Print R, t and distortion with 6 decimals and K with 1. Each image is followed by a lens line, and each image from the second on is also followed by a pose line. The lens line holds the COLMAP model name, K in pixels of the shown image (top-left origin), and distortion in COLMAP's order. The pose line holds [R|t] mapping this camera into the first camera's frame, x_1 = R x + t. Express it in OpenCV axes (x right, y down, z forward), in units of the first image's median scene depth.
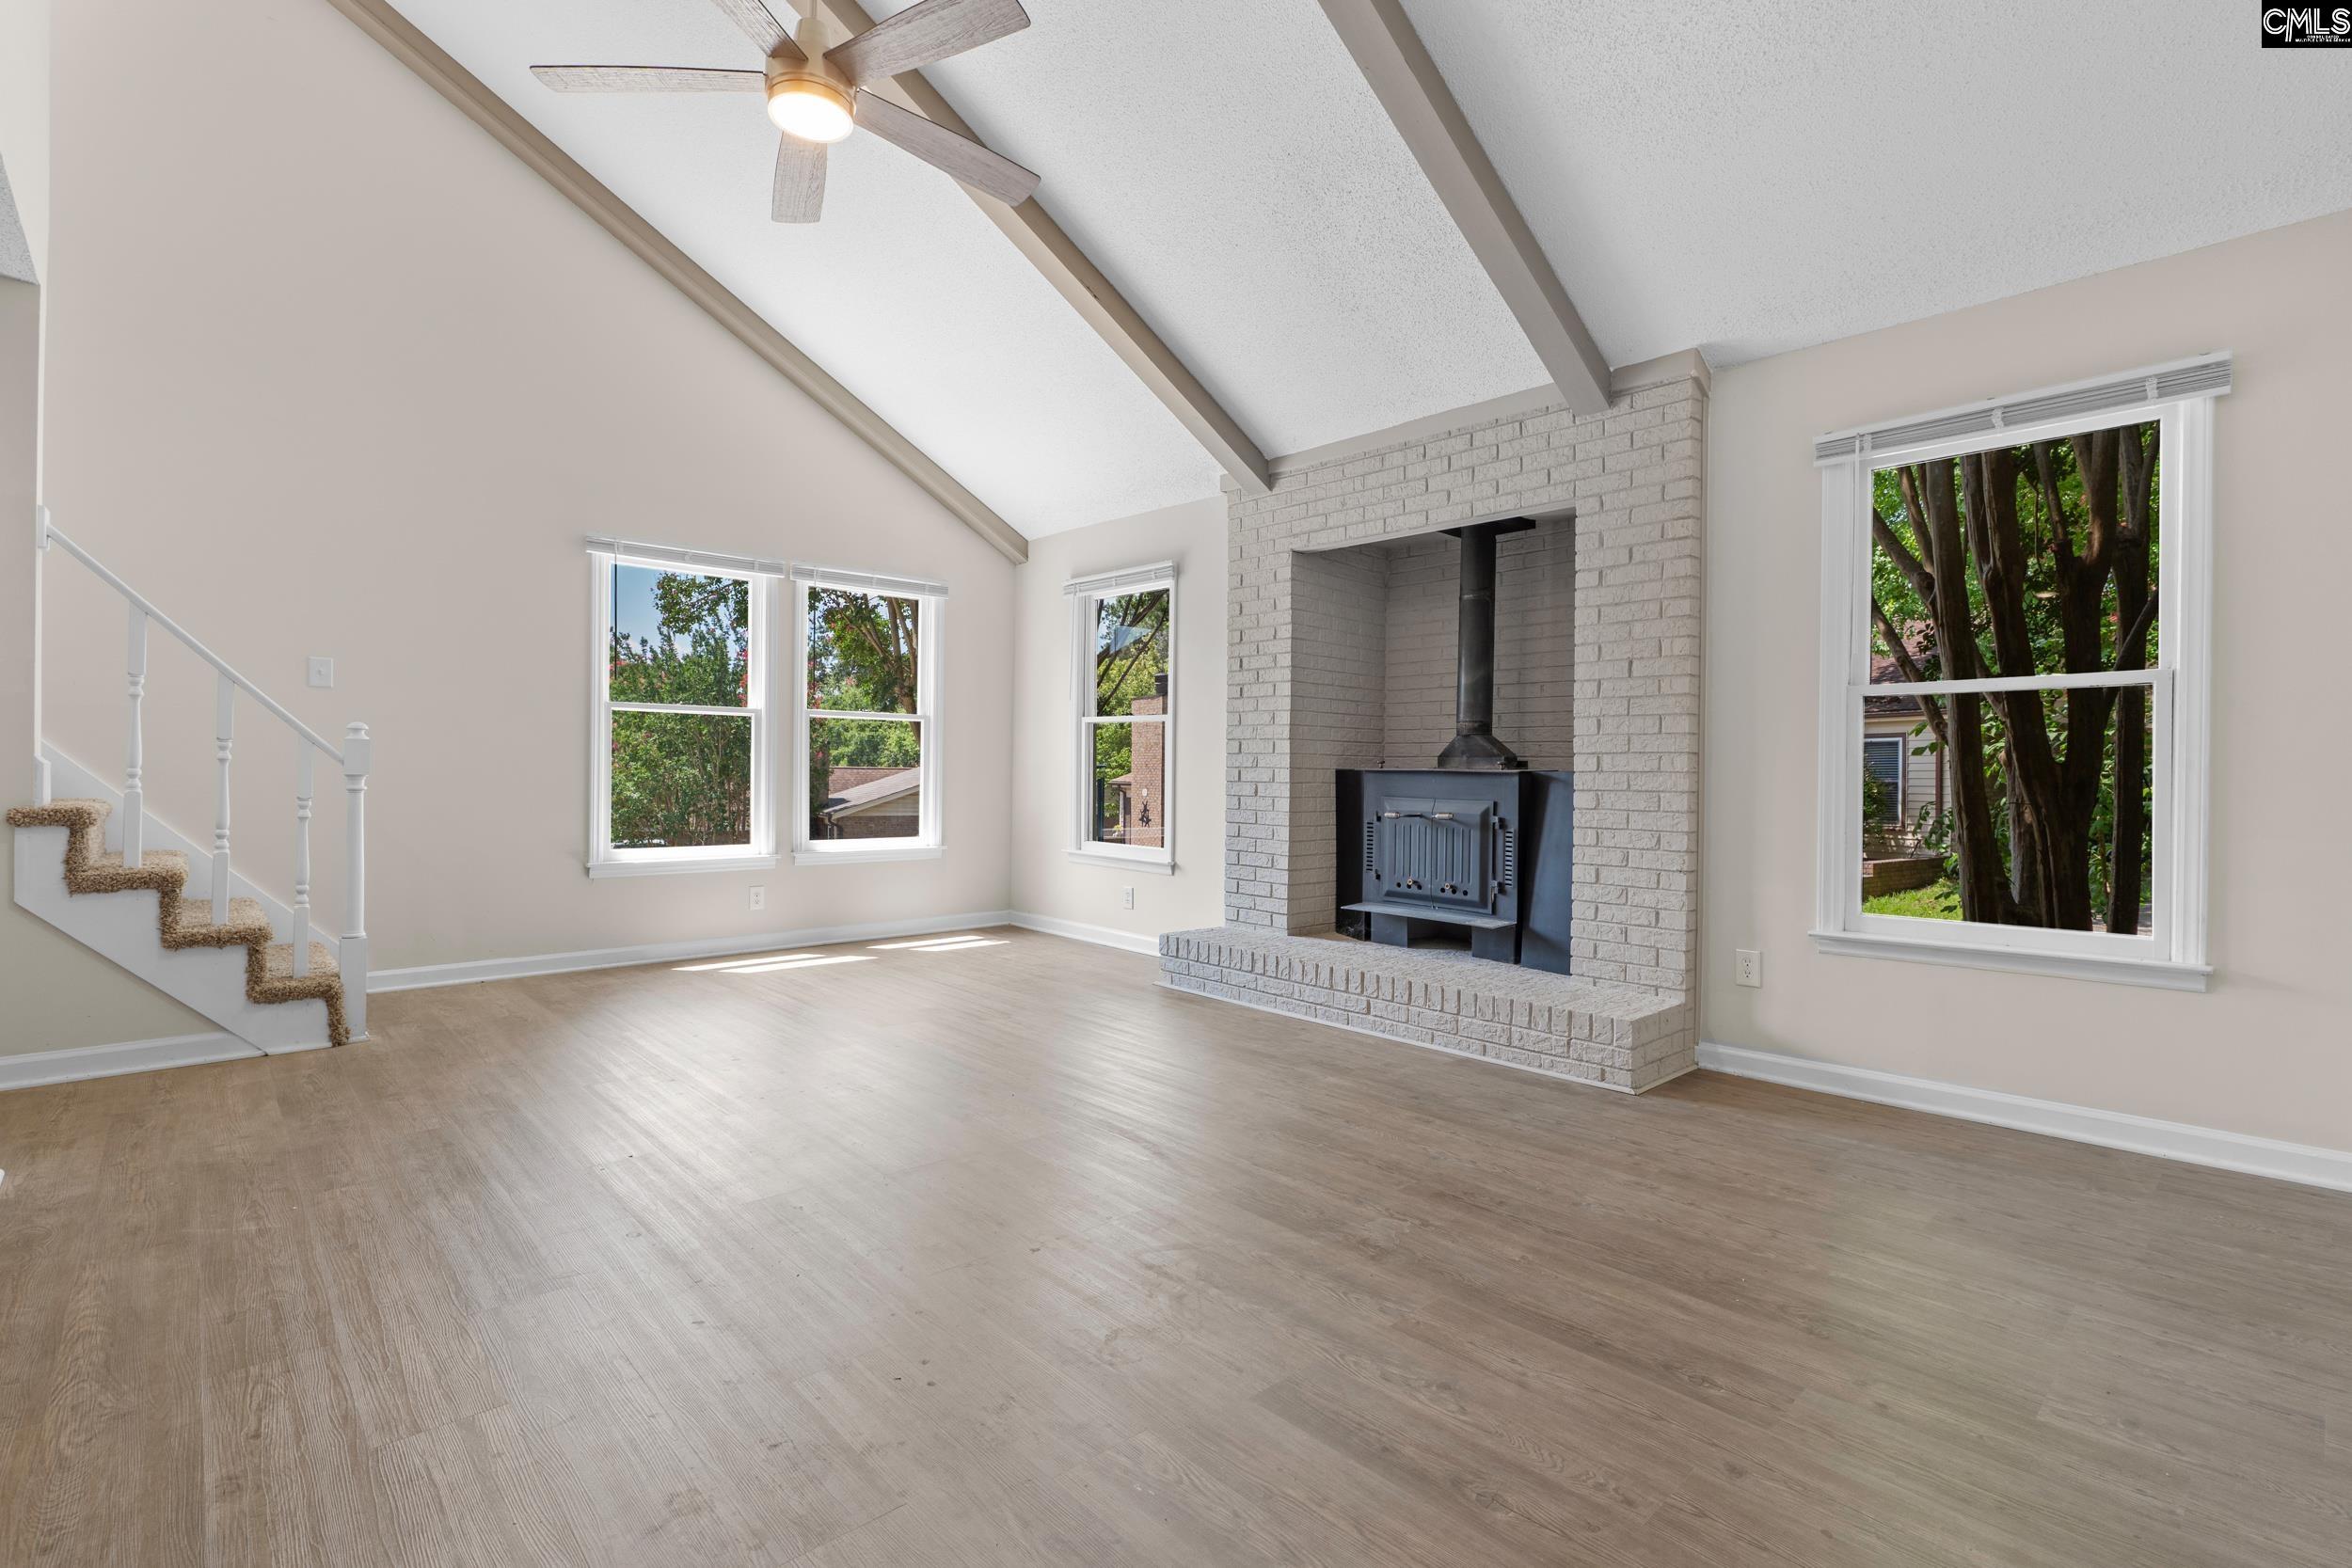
lens RADIAL K [[1085.8, 0, 1172.3], [0, 1085.8, 777.8], [0, 0, 1]] dist [-0.004951, -0.000173]
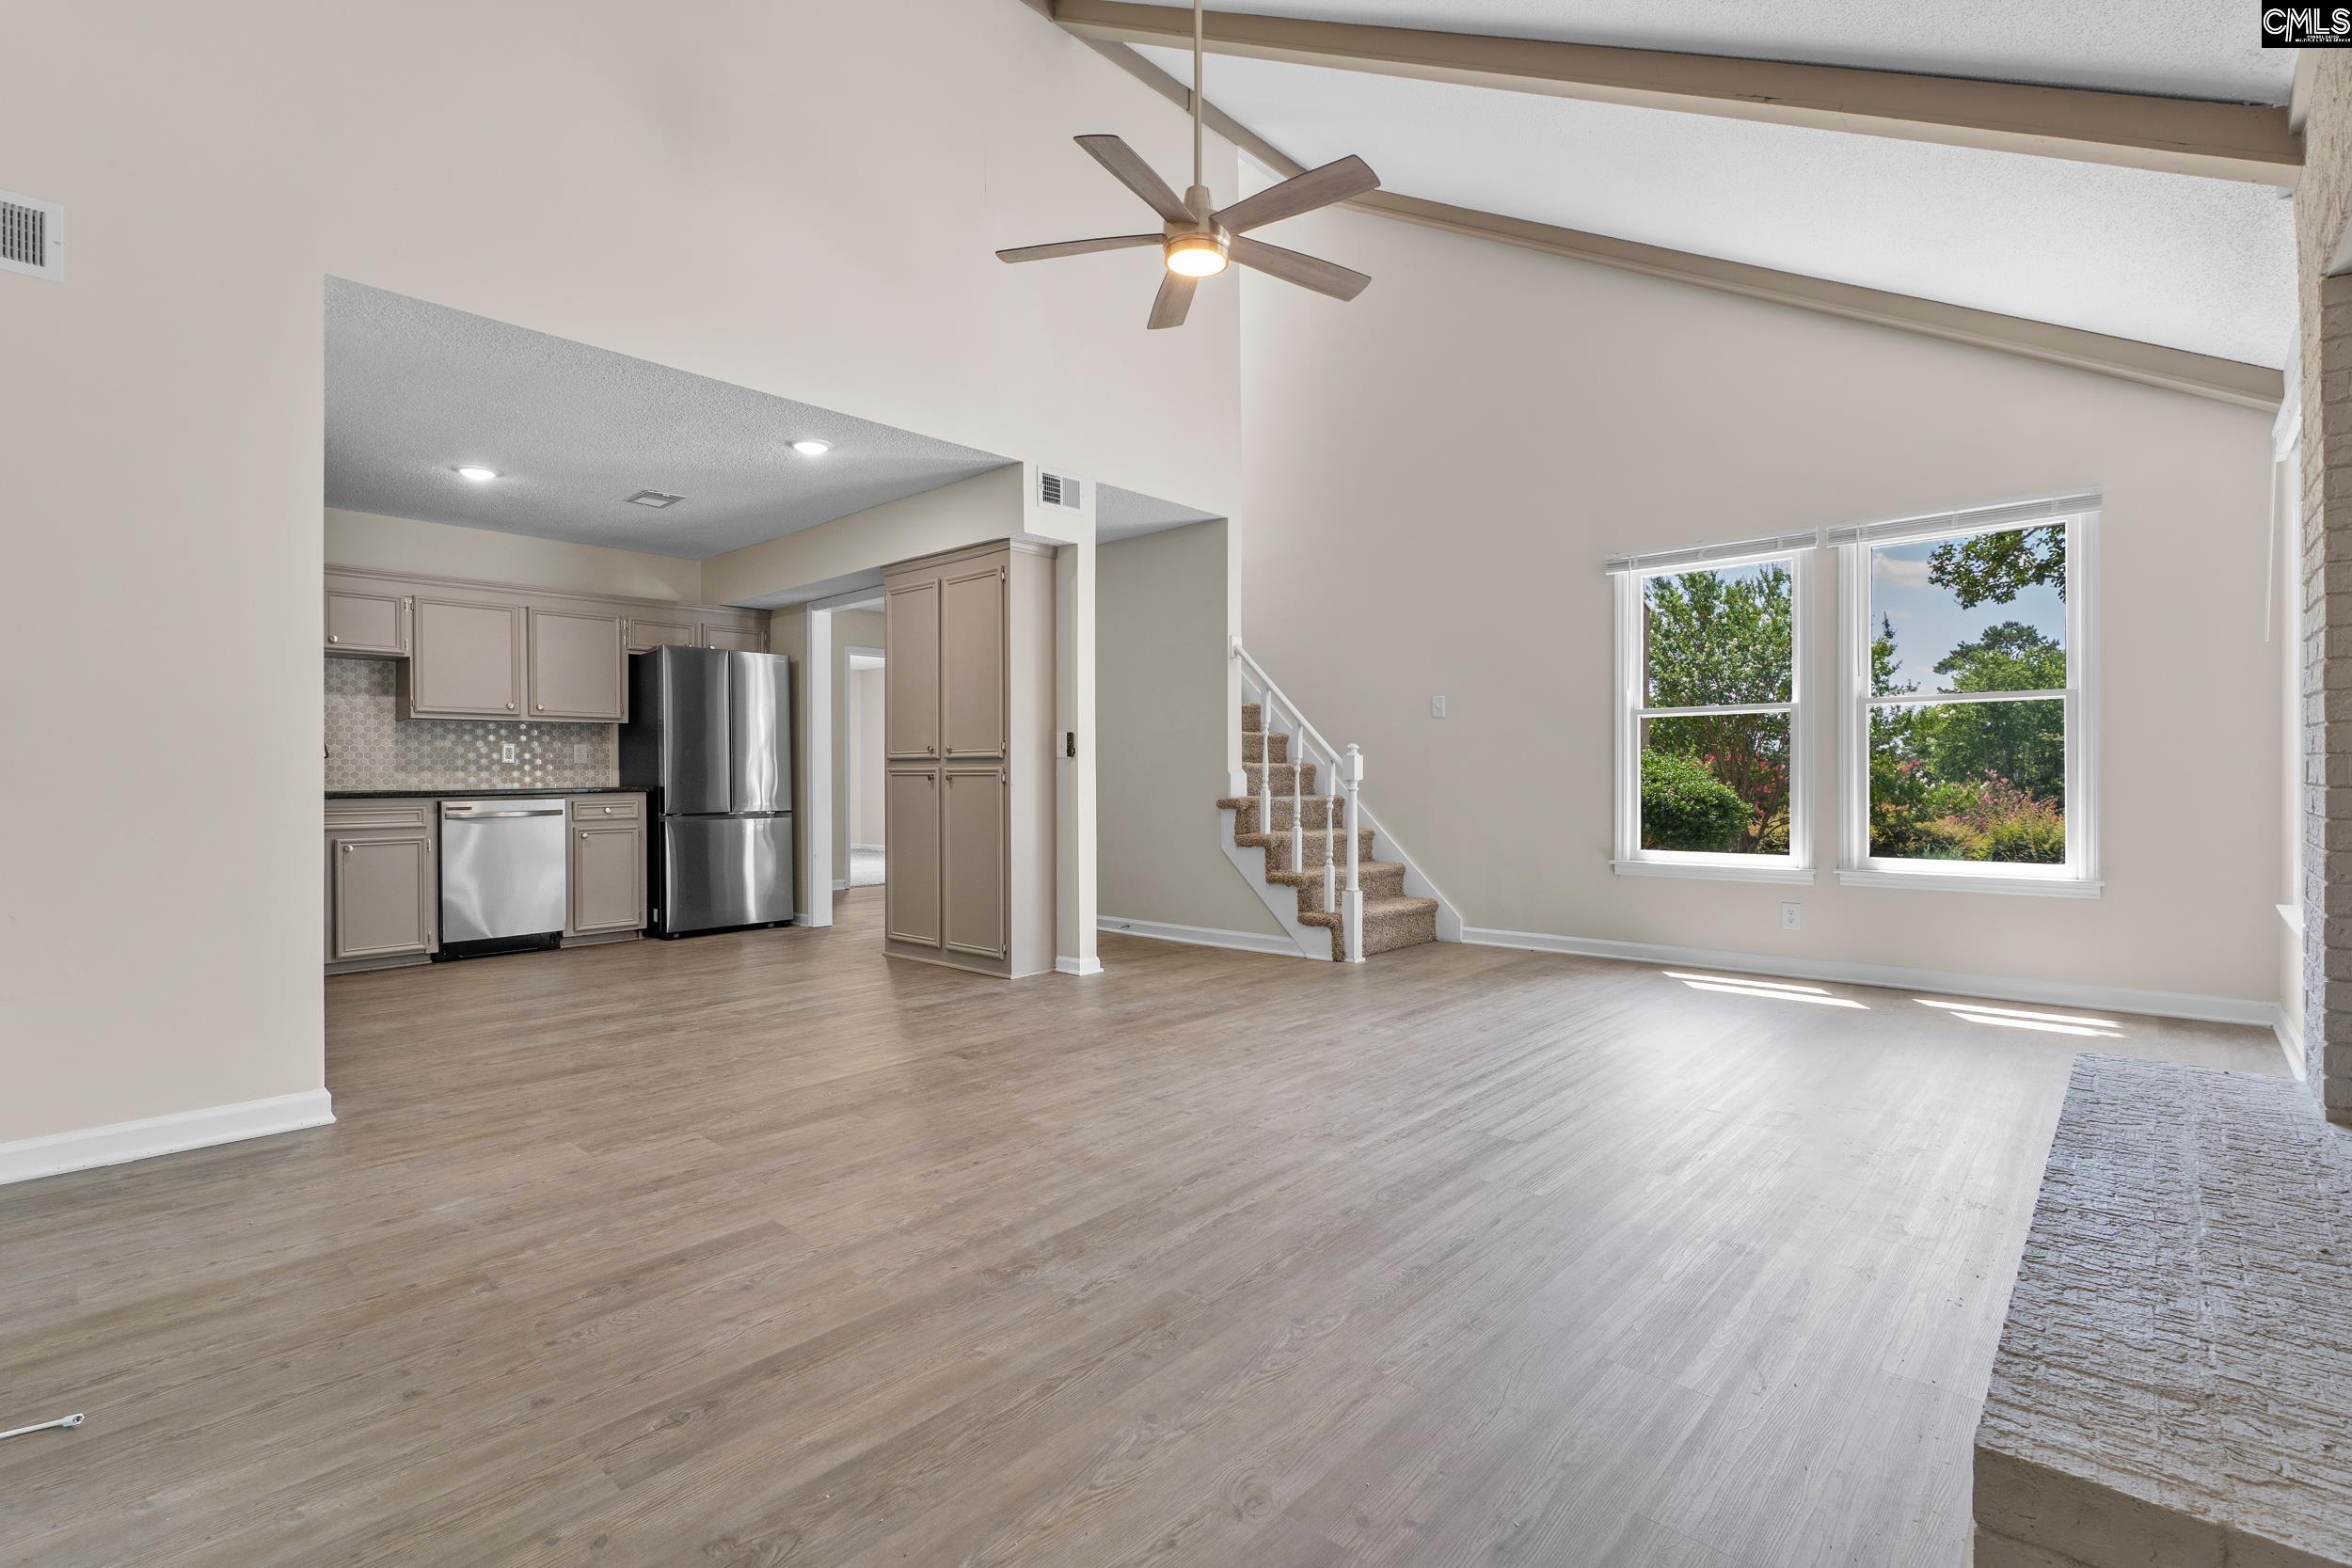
lens RADIAL K [[1085.8, 0, 1172.3], [0, 1085.8, 777.8], [0, 0, 1]] dist [-0.004951, -0.000173]
pose [[0.077102, -0.008791, -0.996984, 0.954861], [0.001375, 0.999961, -0.008710, 0.008944], [0.997022, -0.000699, 0.077111, 0.888356]]
